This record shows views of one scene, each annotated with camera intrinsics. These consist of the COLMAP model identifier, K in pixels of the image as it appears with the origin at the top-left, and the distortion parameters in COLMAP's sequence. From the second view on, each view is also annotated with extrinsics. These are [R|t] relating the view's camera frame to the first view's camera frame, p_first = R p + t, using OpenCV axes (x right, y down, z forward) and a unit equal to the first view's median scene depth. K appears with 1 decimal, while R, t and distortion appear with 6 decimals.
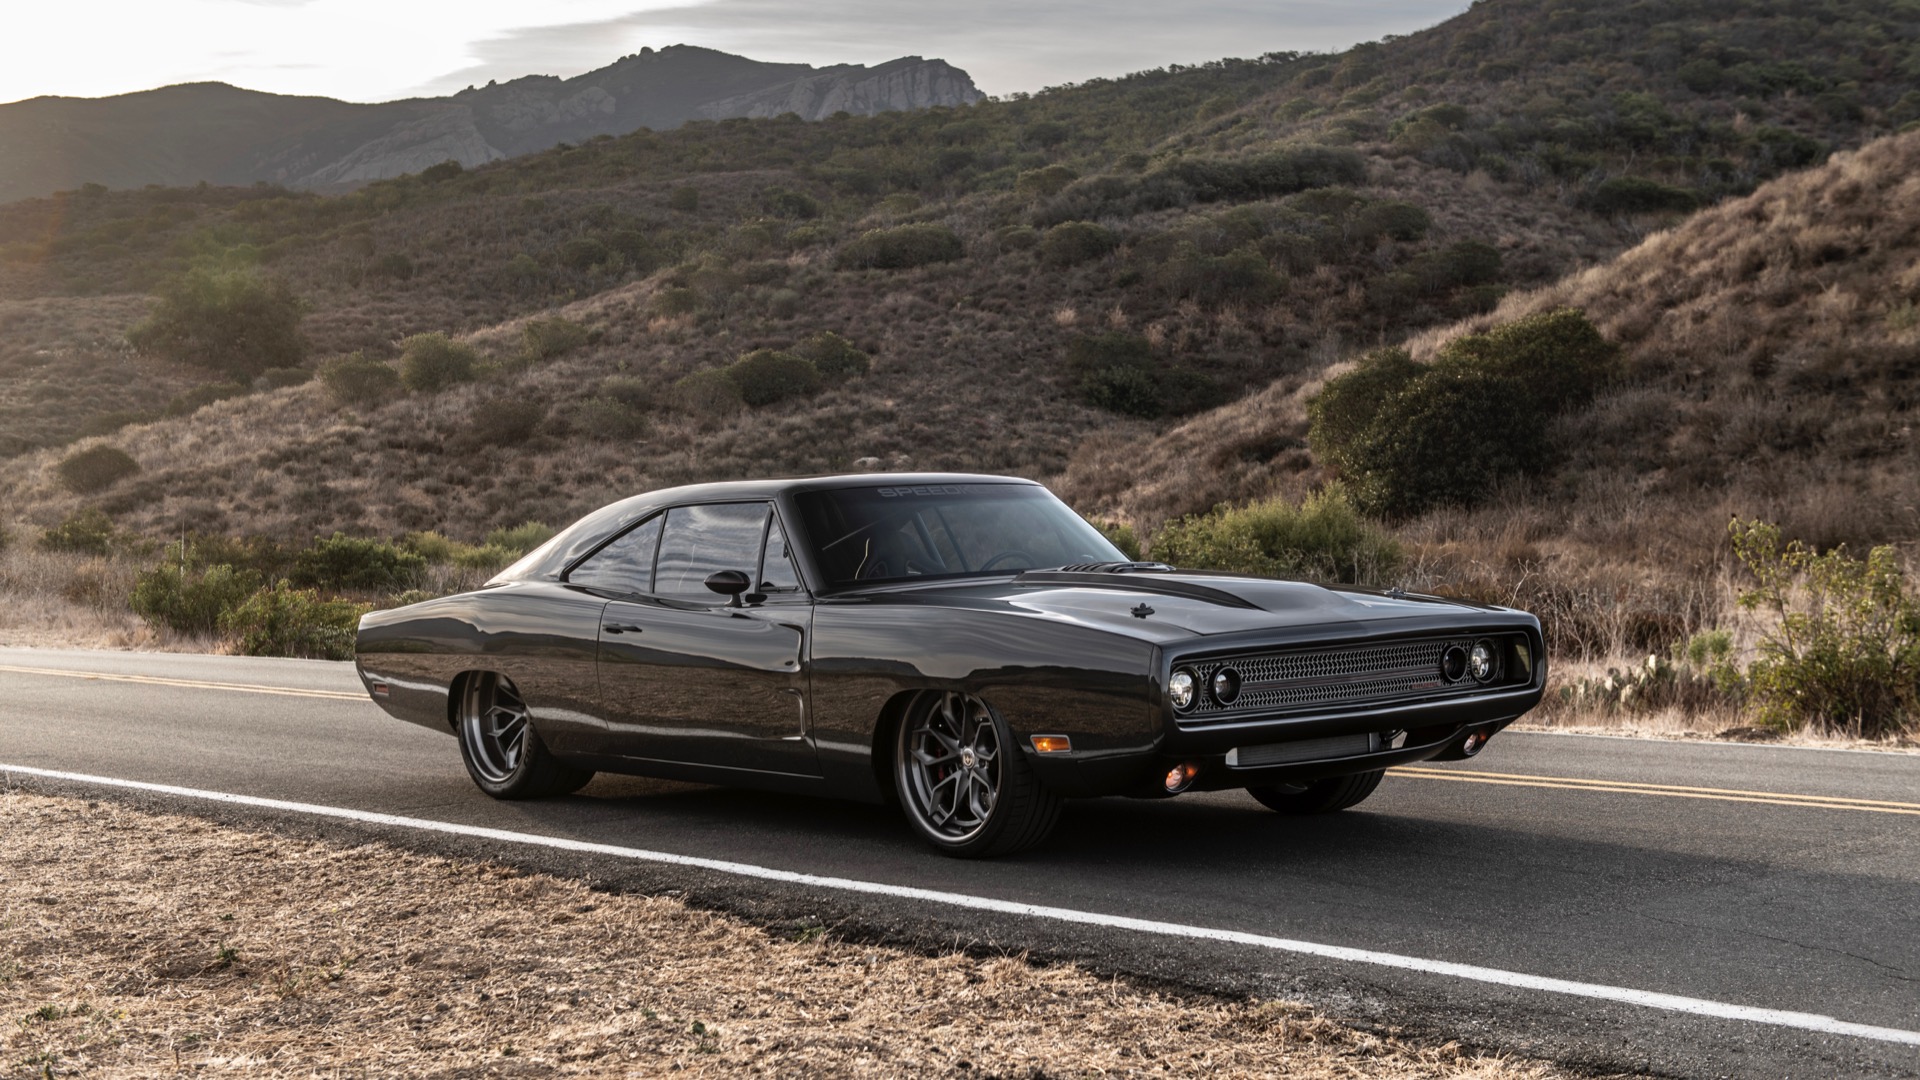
lens RADIAL K [[2612.4, 0, 978.4], [0, 2612.4, 499.8], [0, 0, 1]] dist [0.123034, 0.000000]
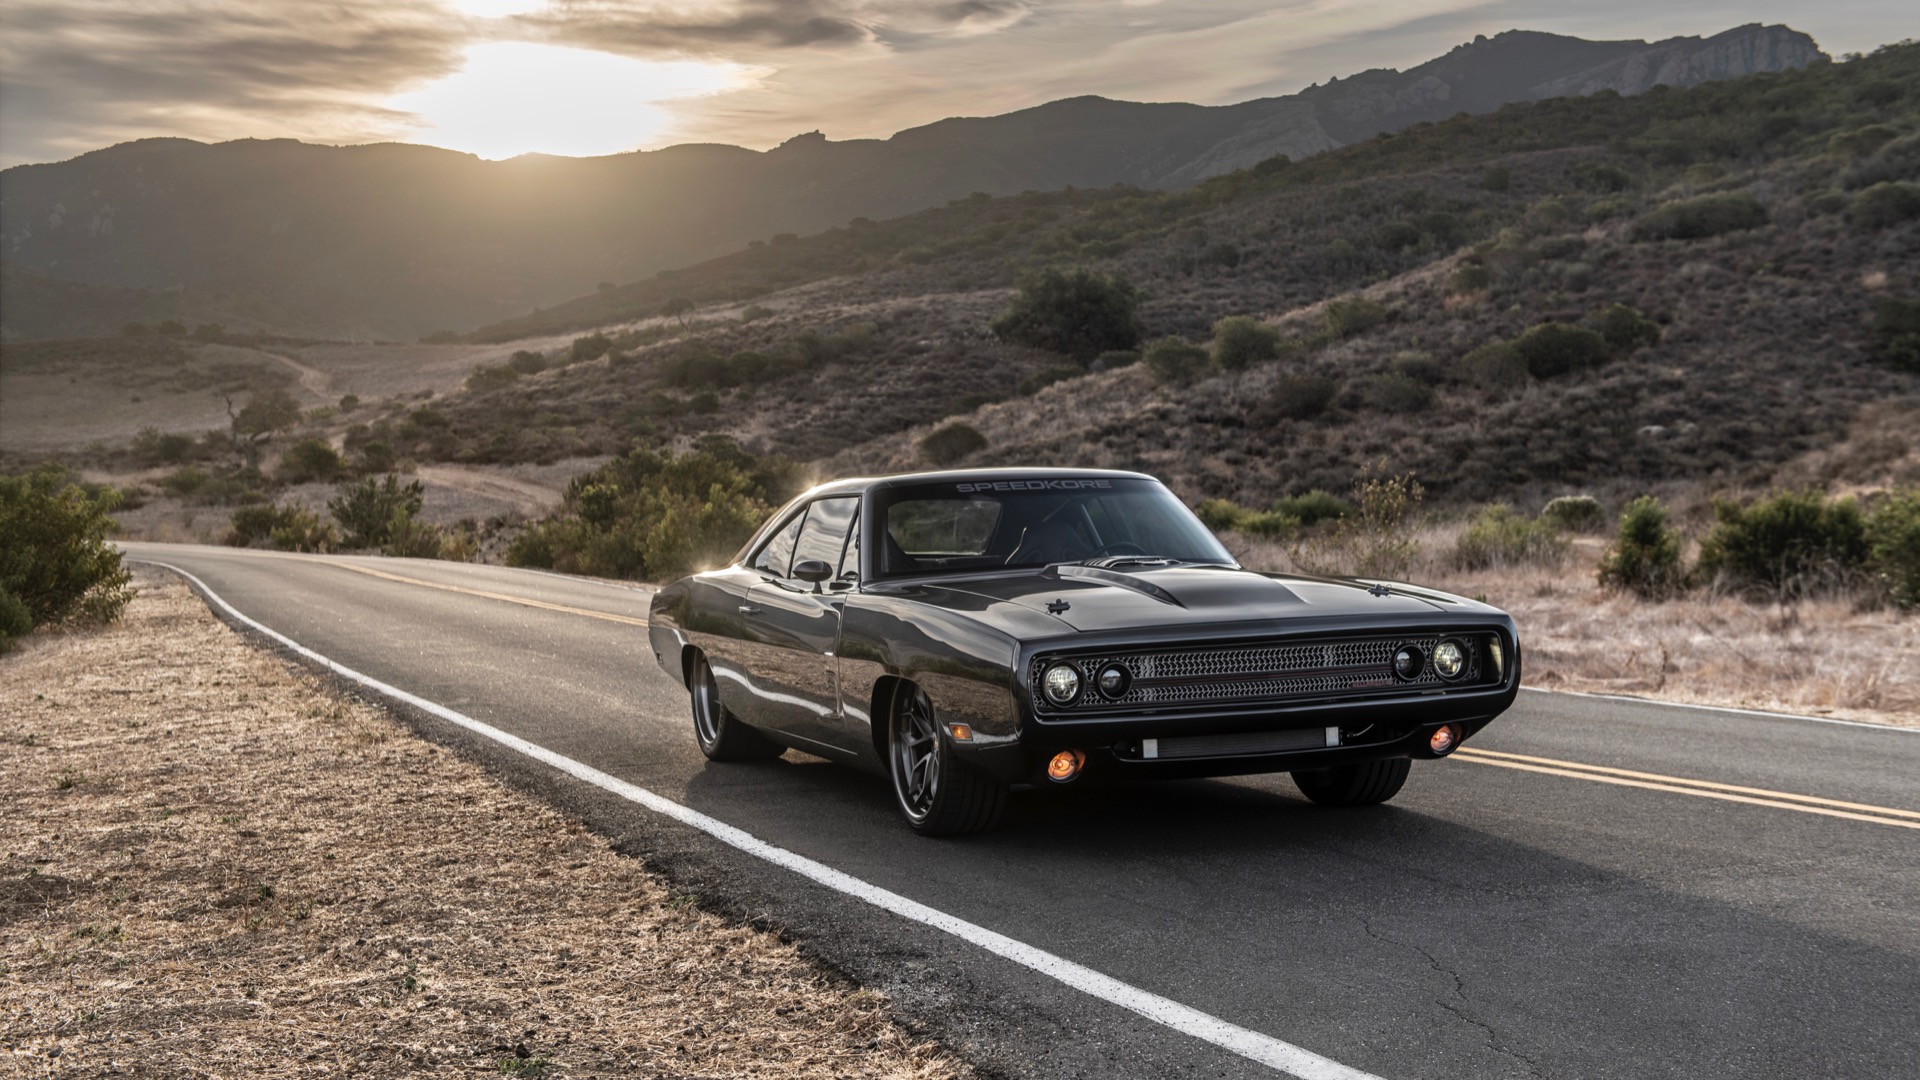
lens RADIAL K [[2452.1, 0, 967.4], [0, 2452.1, 471.9], [0, 0, 1]] dist [0.109758, 0.000000]
pose [[0.942149, -0.004152, -0.335168, 0.051786], [0.004891, 0.999987, 0.001363, -0.001825], [0.335158, -0.002923, 0.942157, 0.009661]]
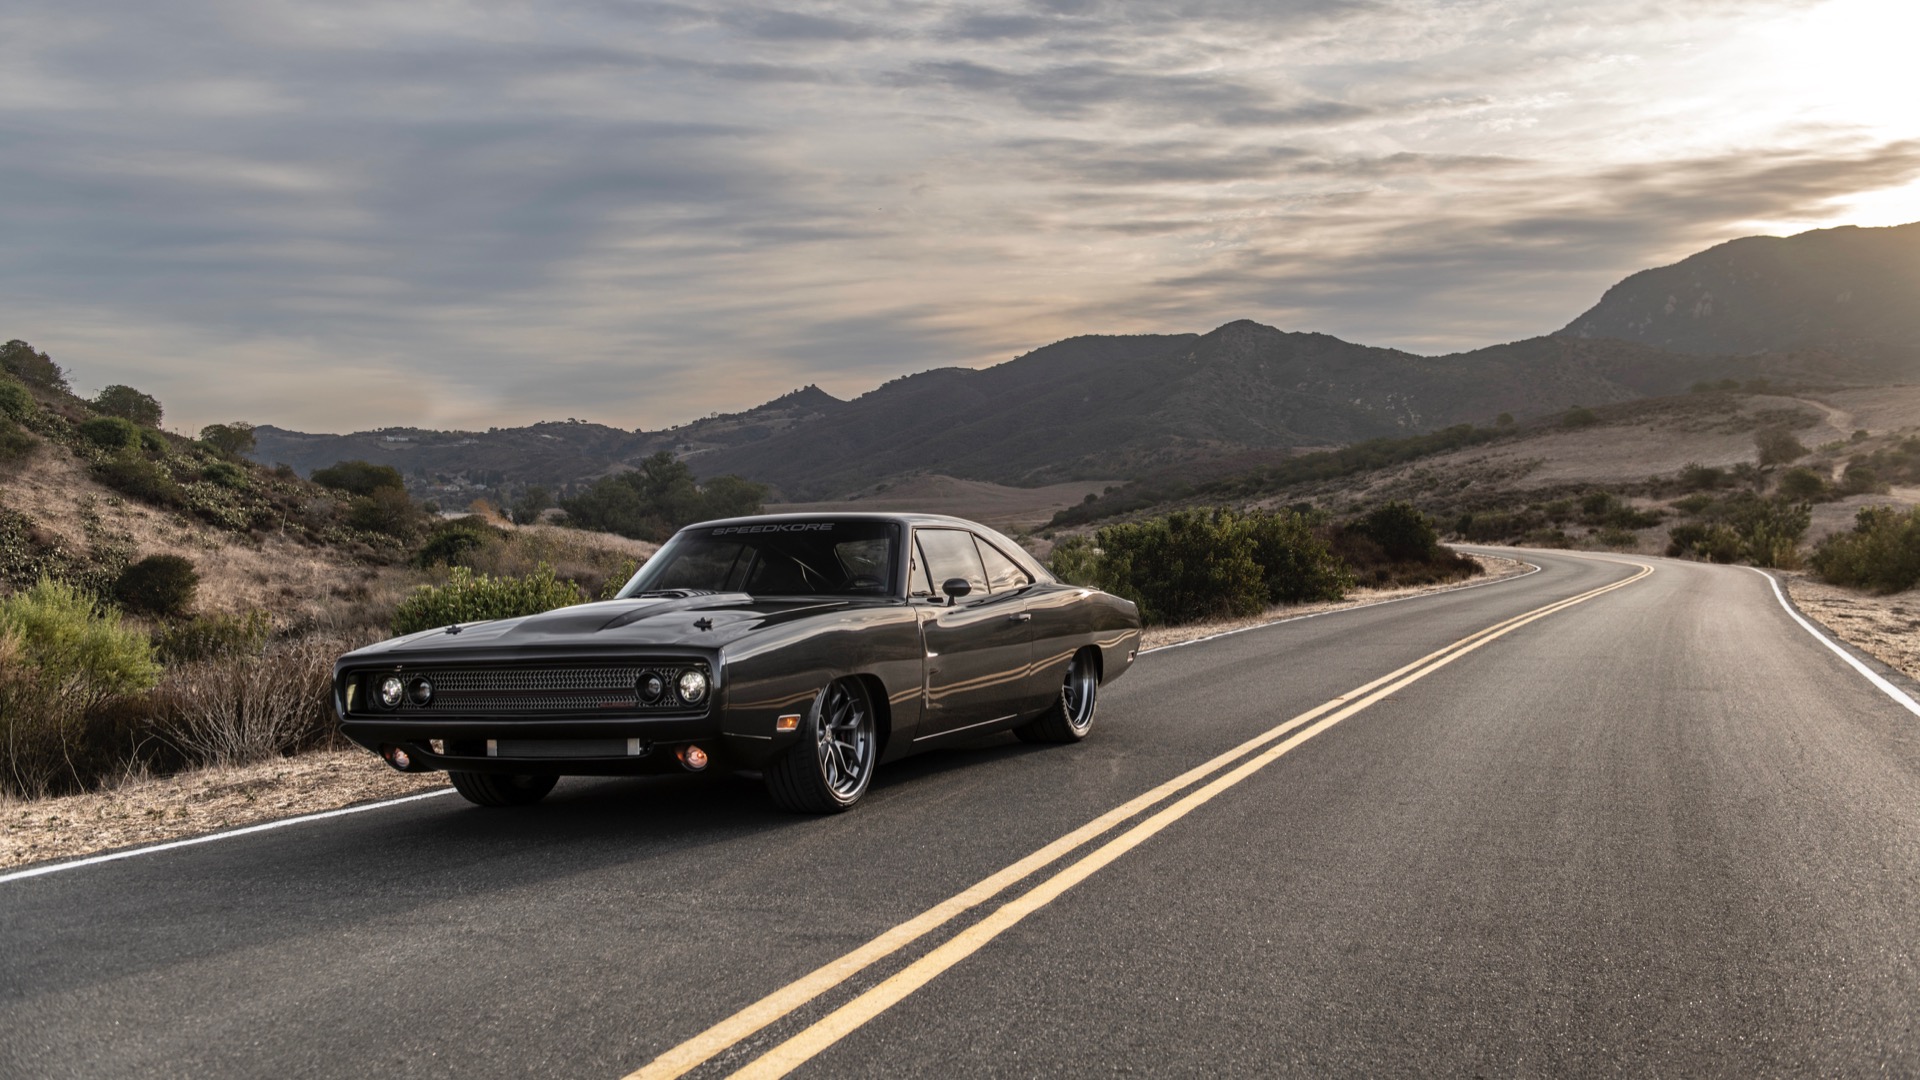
lens RADIAL K [[1862.2, 0, 979.2], [0, 1862.2, 444.2], [0, 0, 1]] dist [0.014645, 0.000000]
pose [[0.479727, -0.047505, -0.876131, 0.142282], [0.027506, 0.998857, -0.039098, -0.001442], [0.876986, -0.005342, 0.480485, 0.103141]]
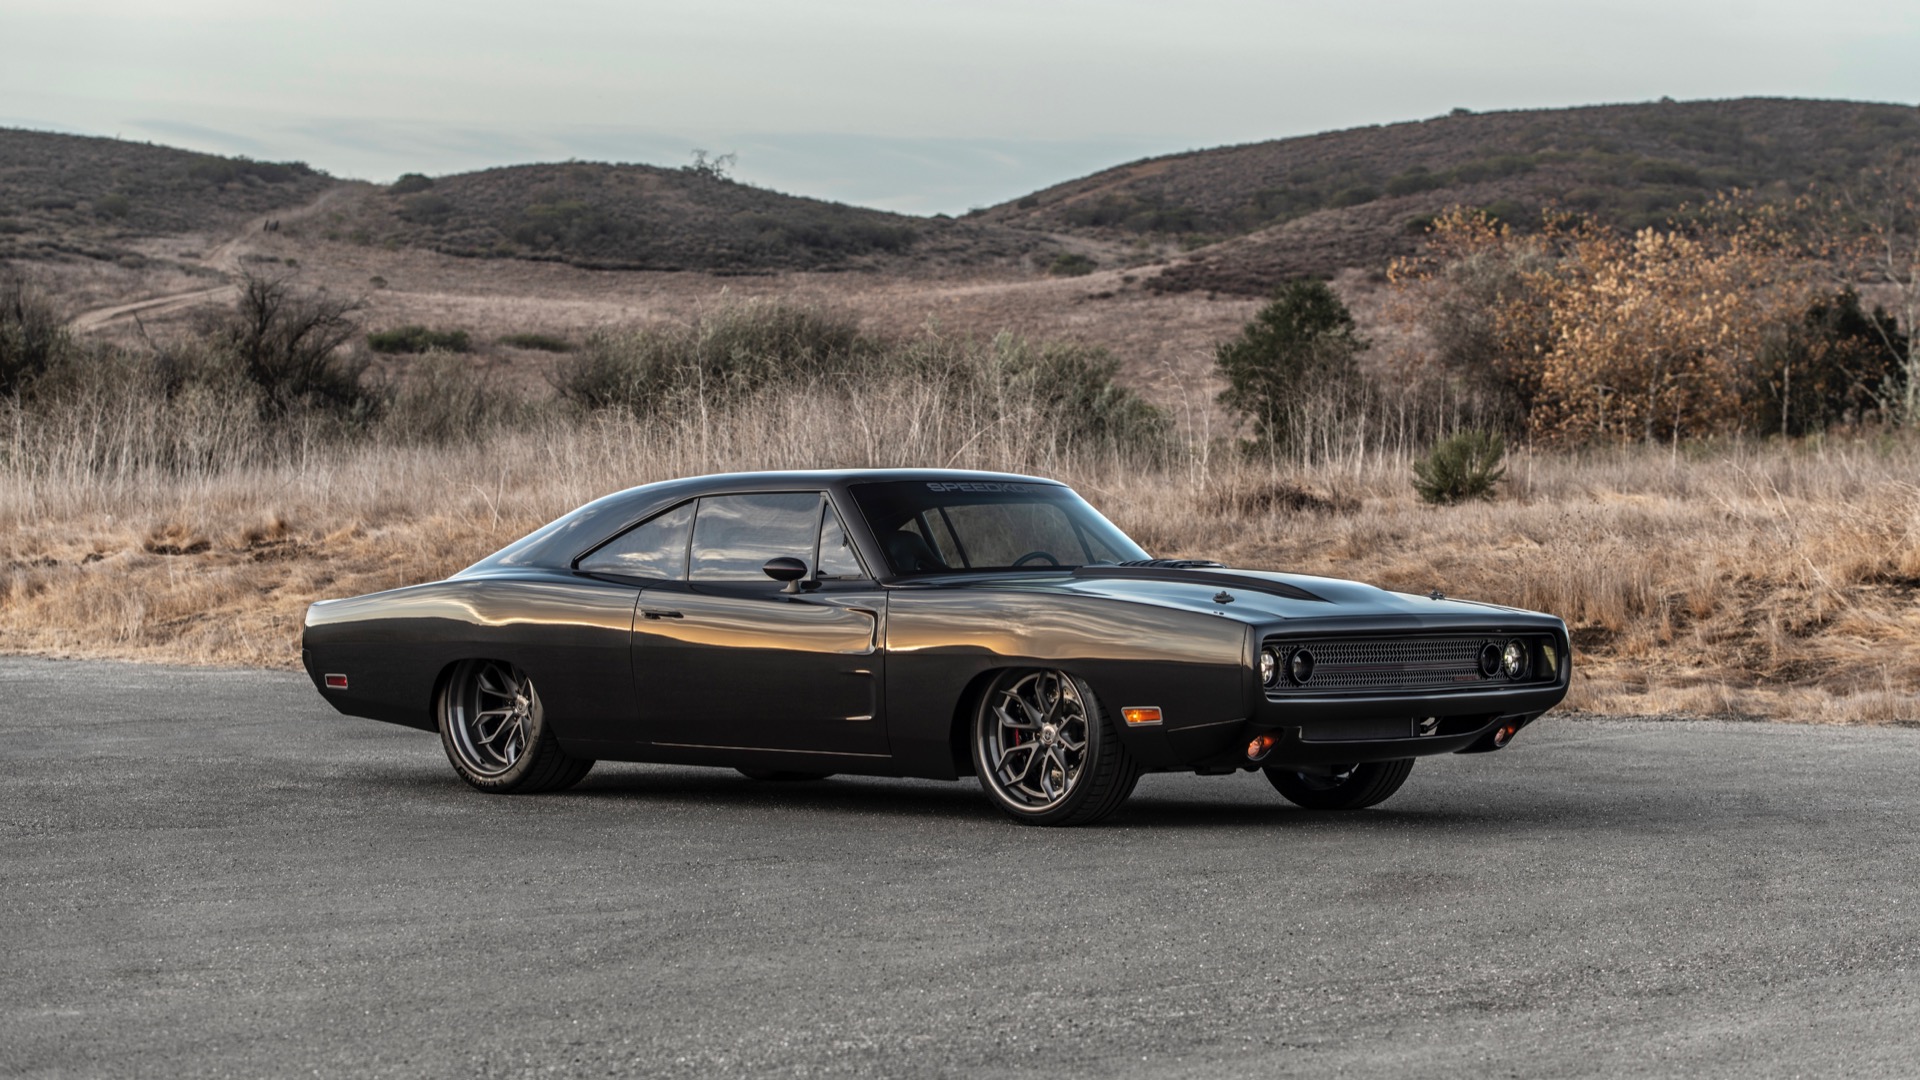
lens RADIAL K [[4011.9, 0, 960.0], [0, 4011.9, 536.6], [0, 0, 1]] dist [0.304872, 0.000000]
pose [[0.992913, 0.031594, 0.114563, -0.035141], [-0.030934, 0.999493, -0.007532, 0.004750], [-0.114743, 0.003935, 0.993387, -0.096933]]
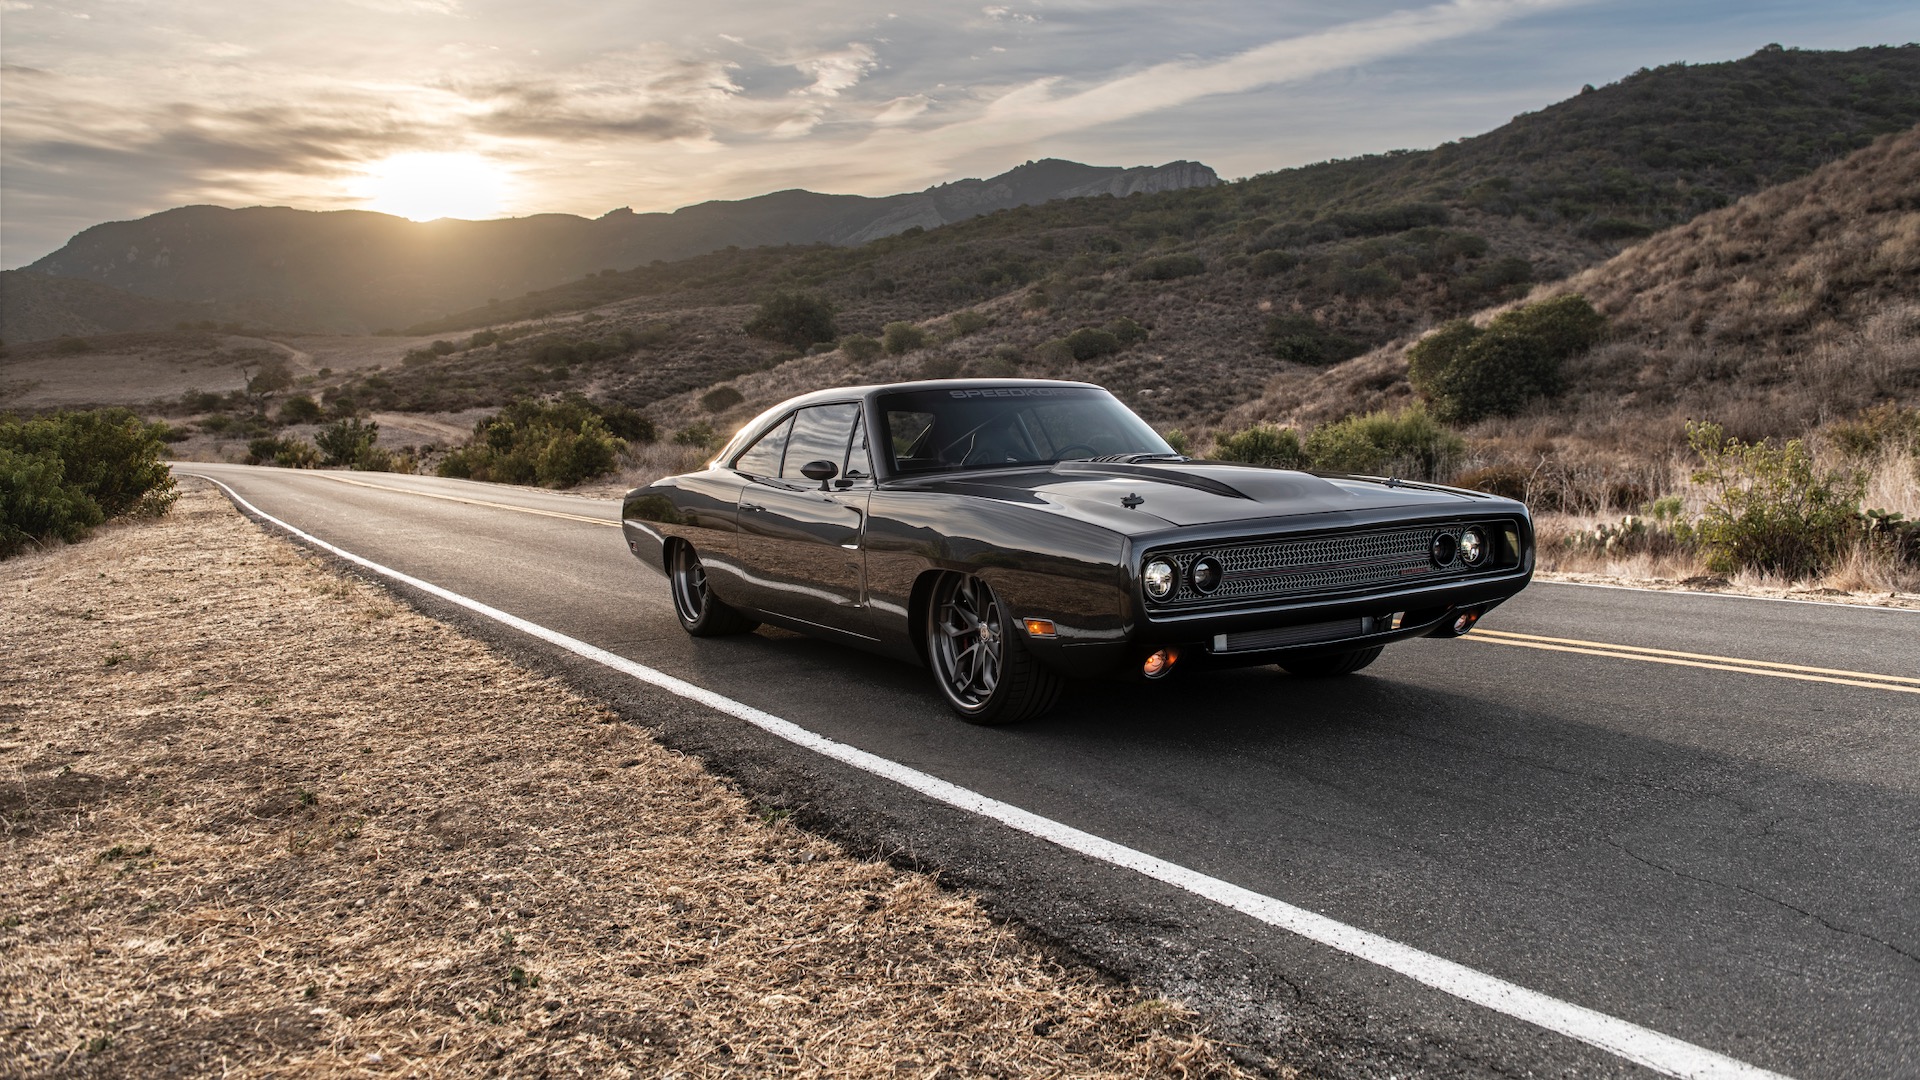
lens RADIAL K [[1472.4, 0, 973.1], [0, 1472.4, 439.4], [0, 0, 1]] dist [-0.029727, -0.013680]
pose [[0.985726, -0.001175, -0.168356, 0.014421], [0.003873, 0.999869, 0.015698, 0.001201], [0.168315, -0.016126, 0.985601, 0.059146]]
